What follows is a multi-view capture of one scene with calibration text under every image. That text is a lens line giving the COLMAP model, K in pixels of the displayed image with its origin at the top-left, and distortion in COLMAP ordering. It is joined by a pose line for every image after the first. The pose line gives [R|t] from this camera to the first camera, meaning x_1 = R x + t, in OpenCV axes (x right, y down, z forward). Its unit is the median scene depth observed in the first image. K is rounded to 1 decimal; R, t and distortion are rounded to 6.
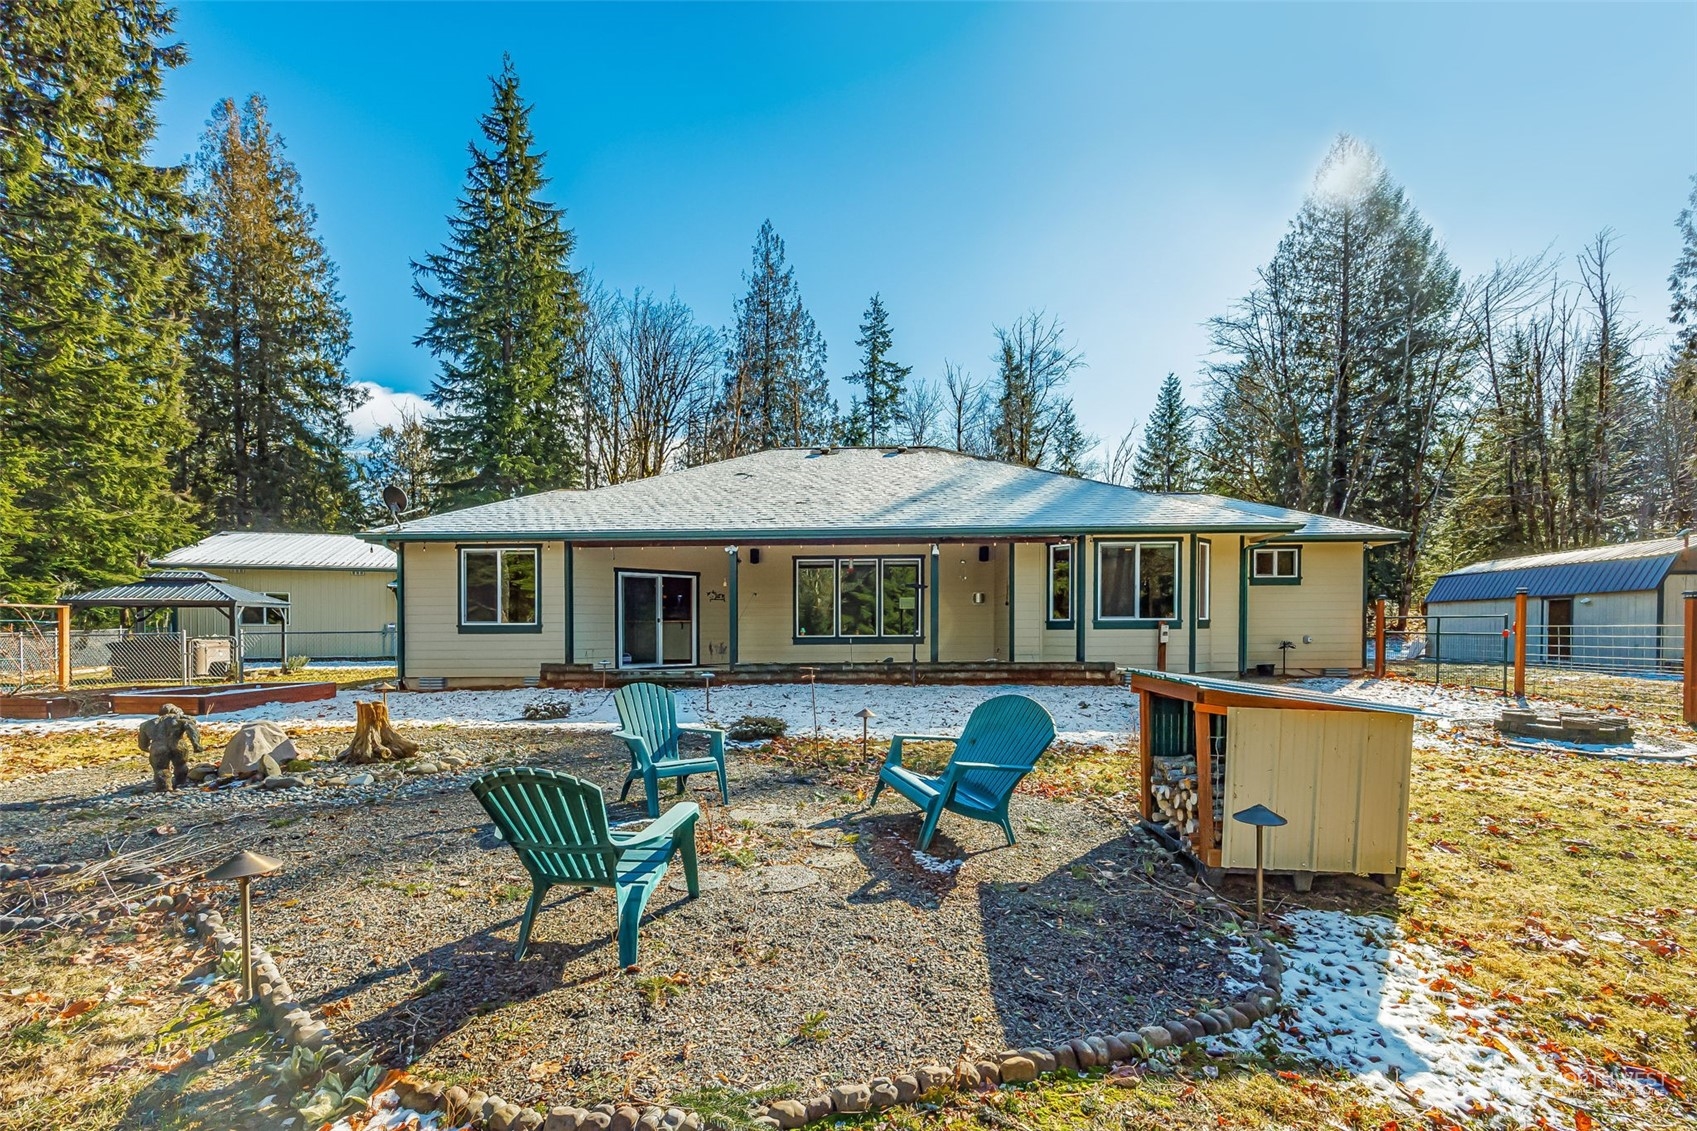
lens RADIAL K [[679.4, 0, 849.1], [0, 679.4, 587.2], [0, 0, 1]] dist [0.007826, -0.000148]
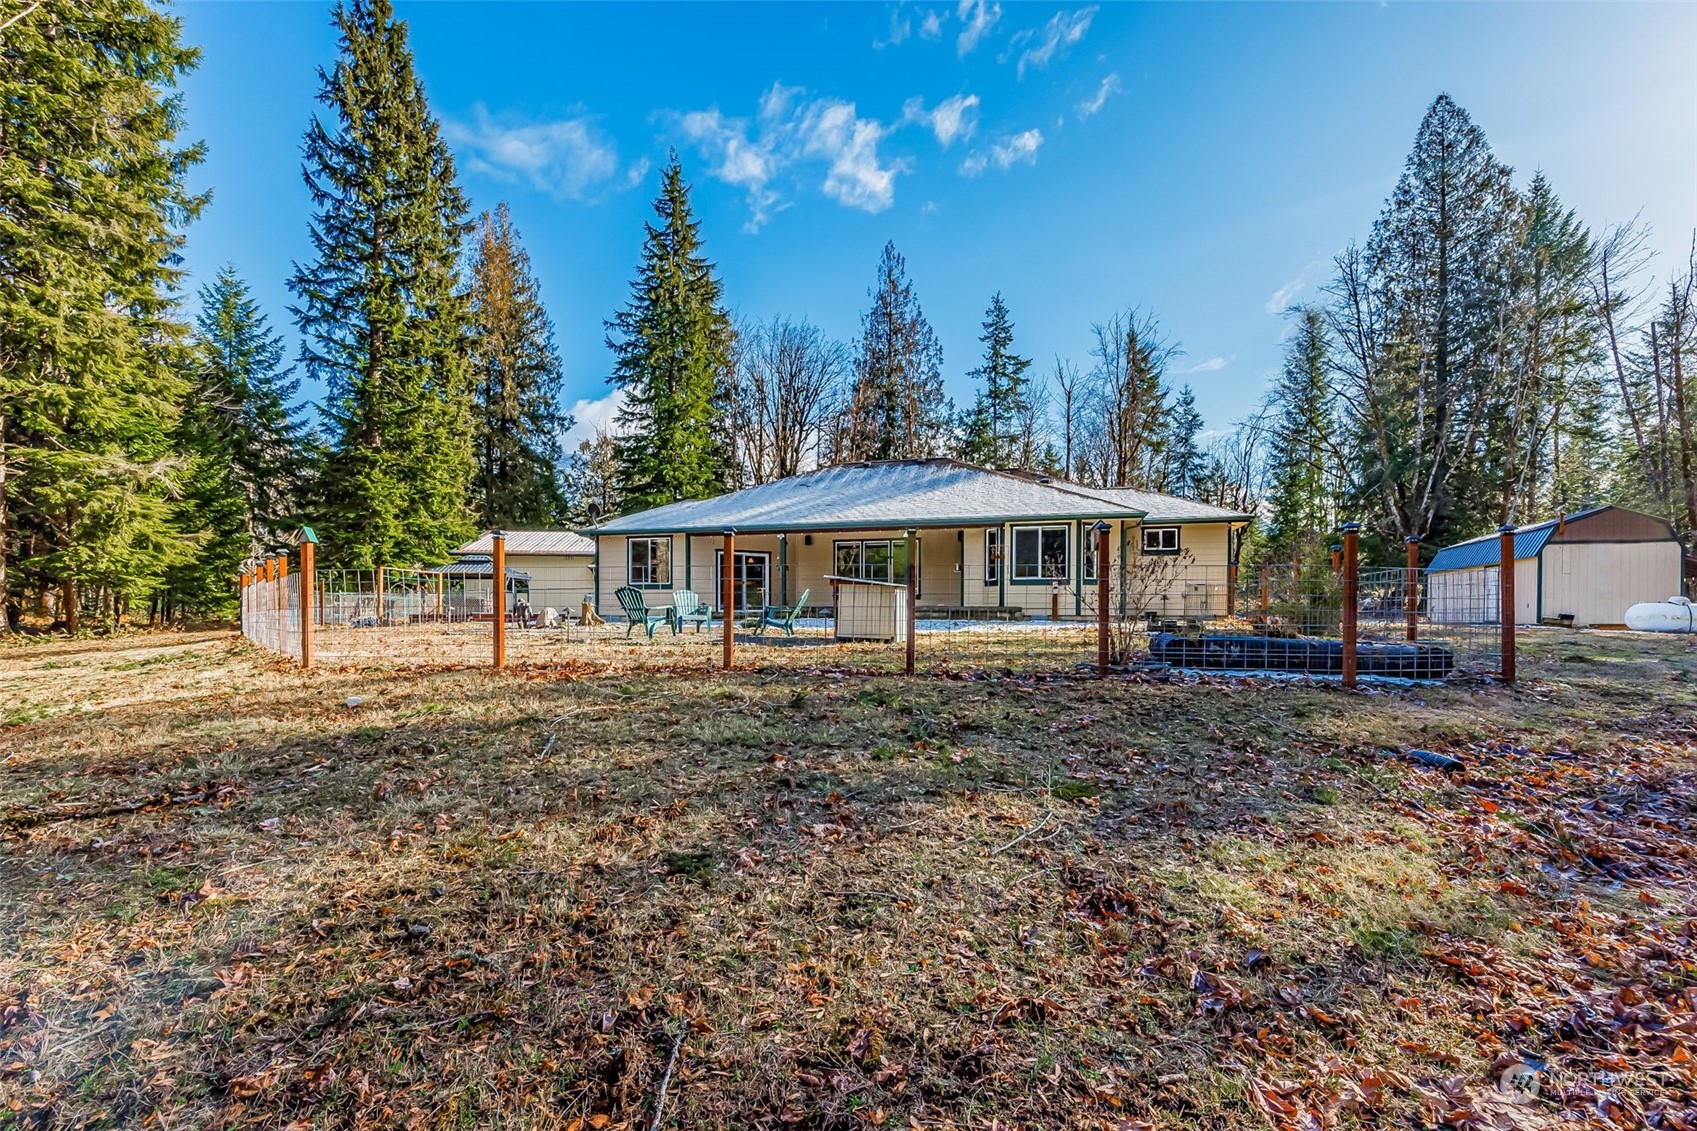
lens RADIAL K [[678.4, 0, 851.0], [0, 678.4, 556.9], [0, 0, 1]] dist [-0.000794, 0.000319]
pose [[0.975786, -0.011735, -0.218410, 0.080278], [0.006392, 0.999663, -0.025152, 0.008095], [0.218632, 0.023147, 0.975533, -0.124612]]
